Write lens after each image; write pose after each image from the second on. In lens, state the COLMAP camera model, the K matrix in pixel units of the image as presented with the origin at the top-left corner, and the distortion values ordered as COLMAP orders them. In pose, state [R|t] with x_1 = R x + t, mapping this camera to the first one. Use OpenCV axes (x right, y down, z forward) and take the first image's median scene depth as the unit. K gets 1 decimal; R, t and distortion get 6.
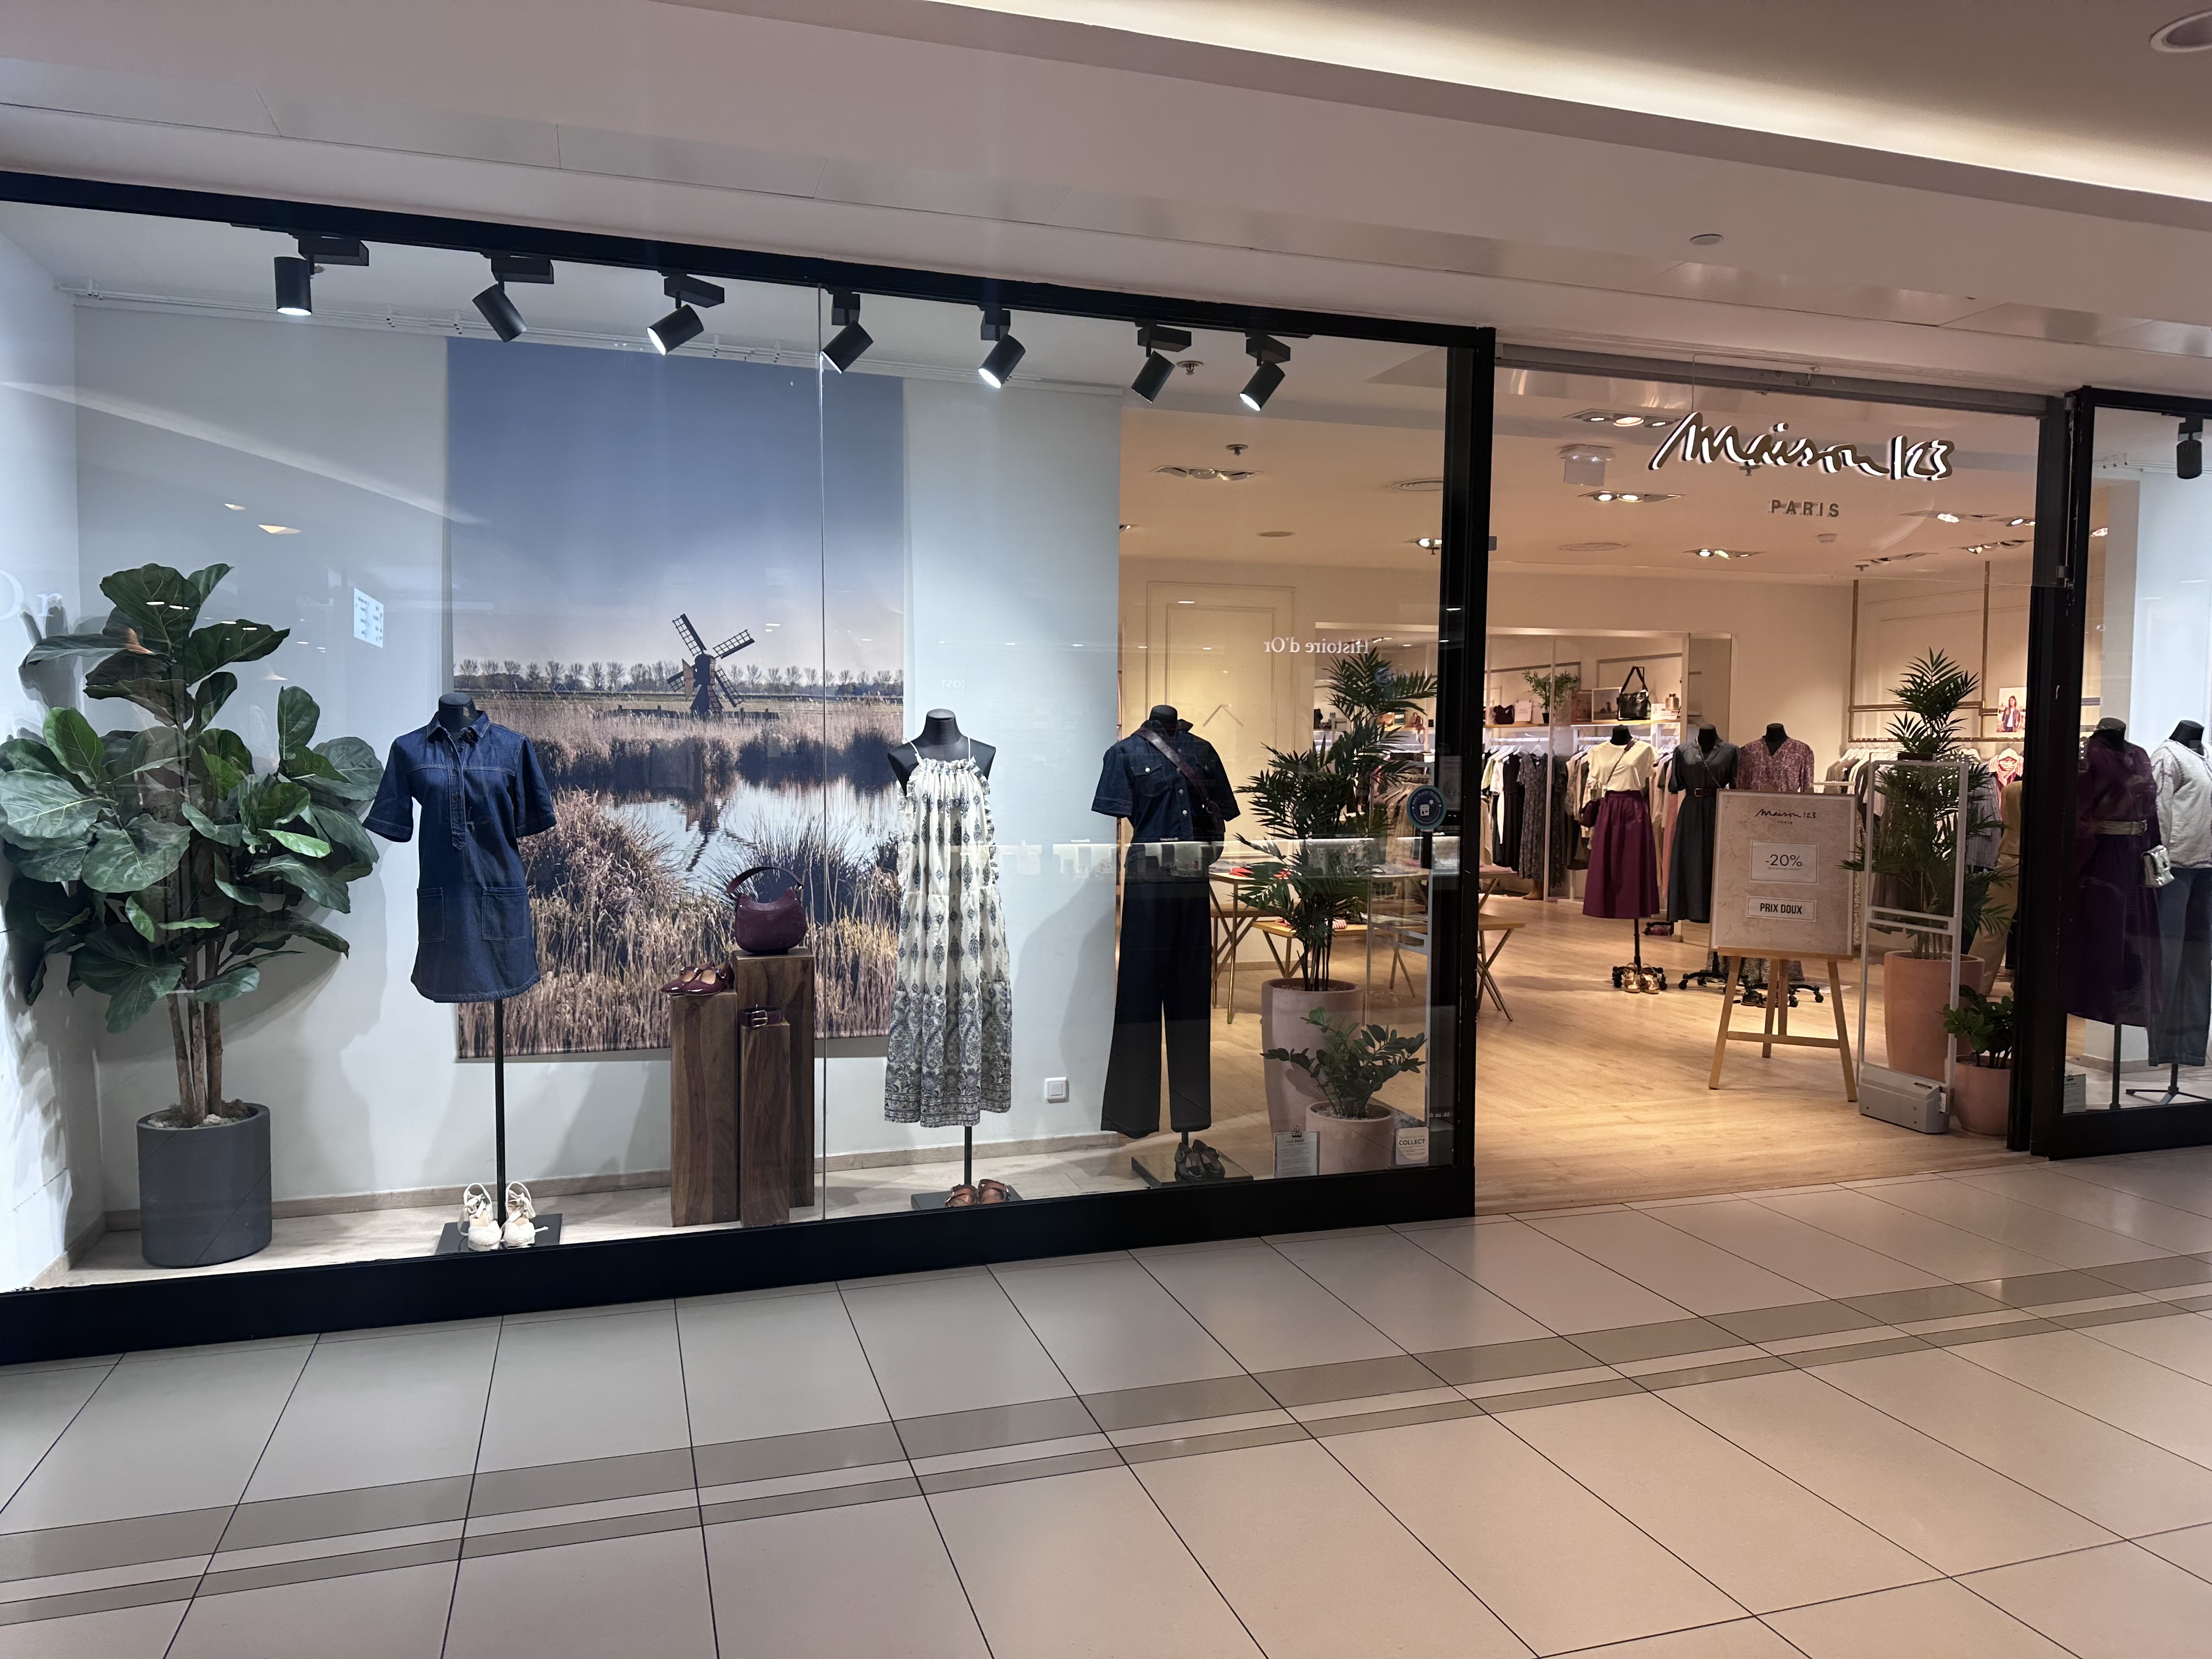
lens RADIAL K [[1539.4, 0, 1117.8], [0, 1539.4, 840.2], [0, 0, 1]] dist [0.123436, -0.219623]
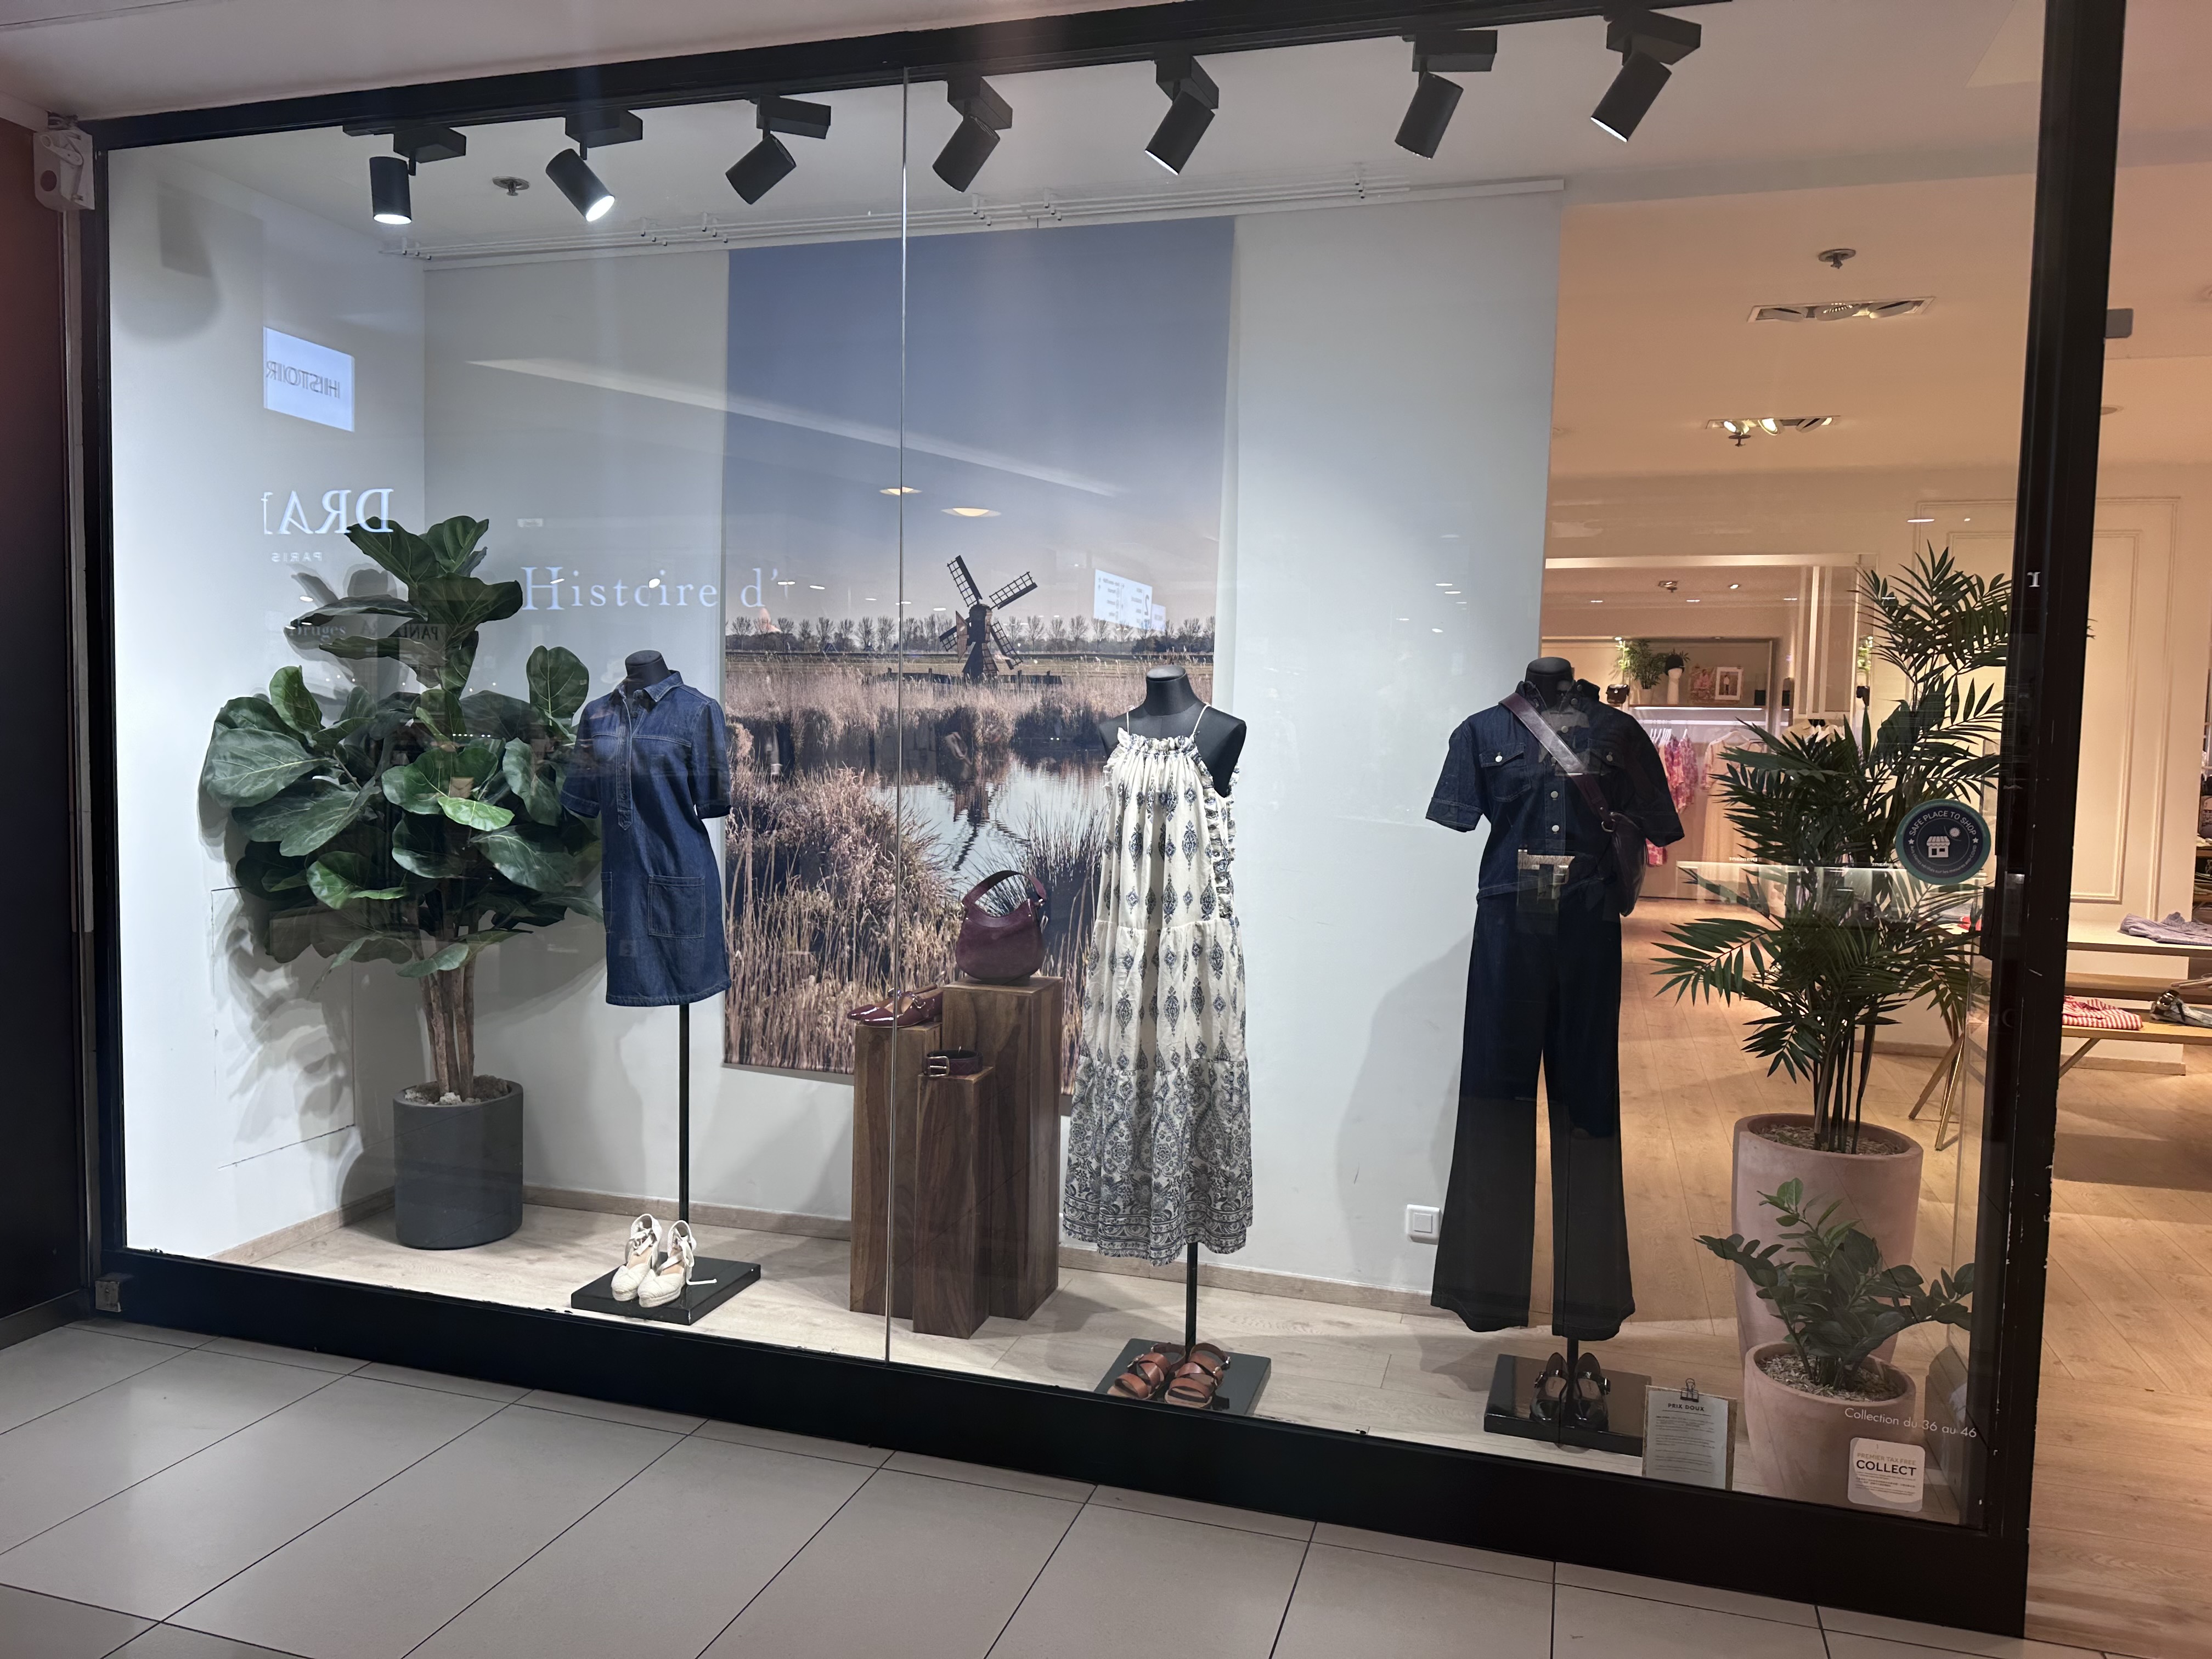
lens RADIAL K [[1527.4, 0, 1109.7], [0, 1527.4, 817.9], [0, 0, 1]] dist [0.101823, -0.135353]
pose [[0.824902, 0.045464, -0.563445, 0.250244], [-0.049527, 0.998740, 0.008078, -0.018514], [0.563102, 0.021242, 0.826114, 0.388013]]
